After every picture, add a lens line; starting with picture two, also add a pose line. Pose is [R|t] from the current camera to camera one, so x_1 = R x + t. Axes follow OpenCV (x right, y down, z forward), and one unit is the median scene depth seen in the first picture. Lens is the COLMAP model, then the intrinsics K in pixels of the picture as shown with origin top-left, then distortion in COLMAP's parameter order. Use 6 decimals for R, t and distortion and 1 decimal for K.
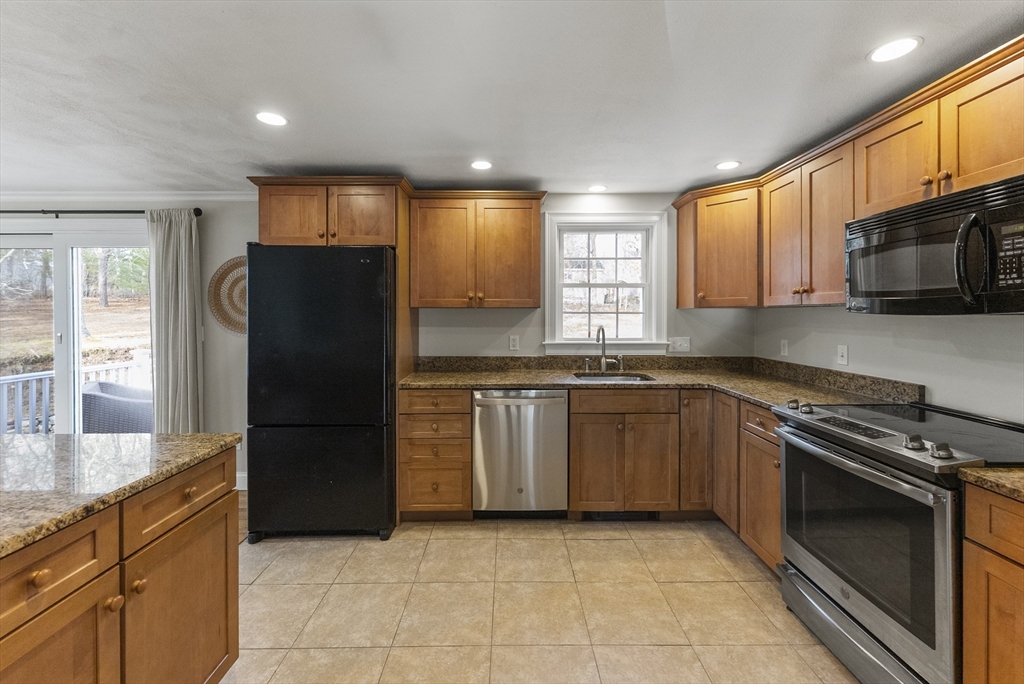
lens RADIAL K [[419.5, 0, 513.0], [0, 419.5, 315.9], [0, 0, 1]] dist [0.003019, 0.000310]
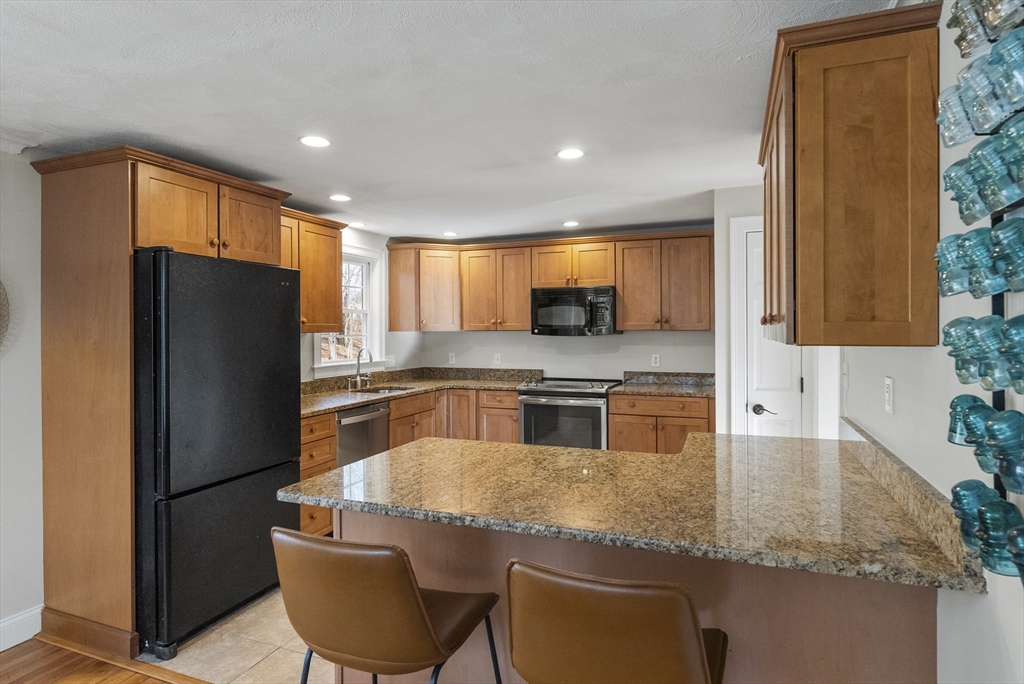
lens RADIAL K [[563.3, 0, 509.0], [0, 563.3, 331.8], [0, 0, 1]] dist [0.001464, -0.000183]
pose [[0.378229, -0.005939, 0.925693, -1.100755], [0.009987, 0.999947, 0.002334, -0.019611], [-0.925658, 0.008362, 0.378269, 0.066230]]
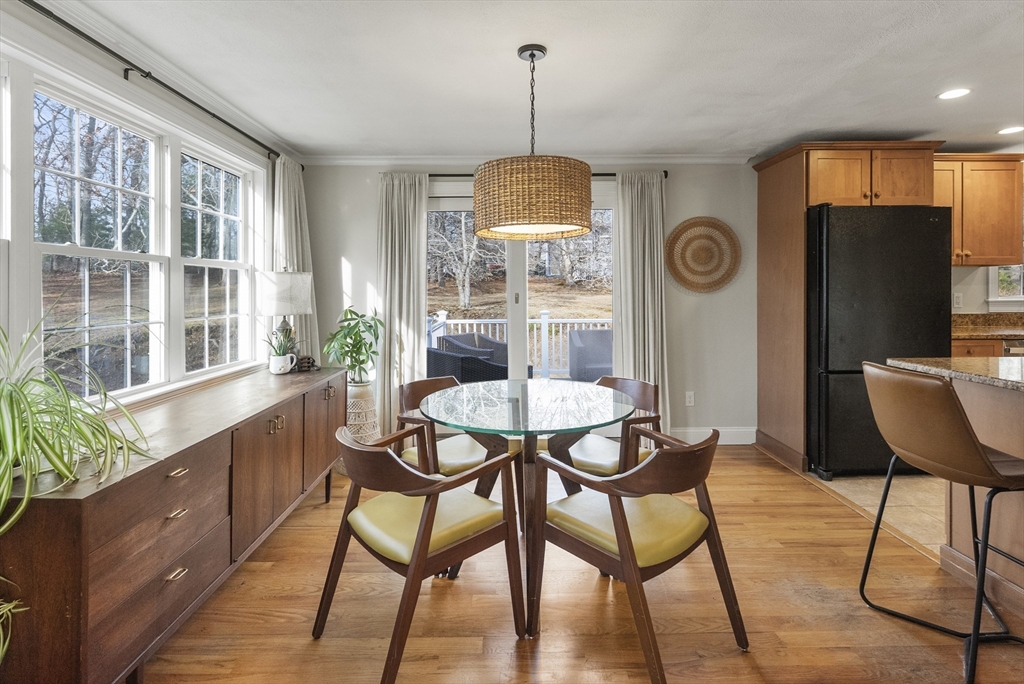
lens RADIAL K [[483.4, 0, 503.2], [0, 483.4, 290.3], [0, 0, 1]] dist [-0.010644, -0.000127]
pose [[0.999810, -0.003208, -0.019231, -1.209436], [0.003204, 0.999995, -0.000237, 0.040569], [0.019232, 0.000175, 0.999815, -0.215670]]
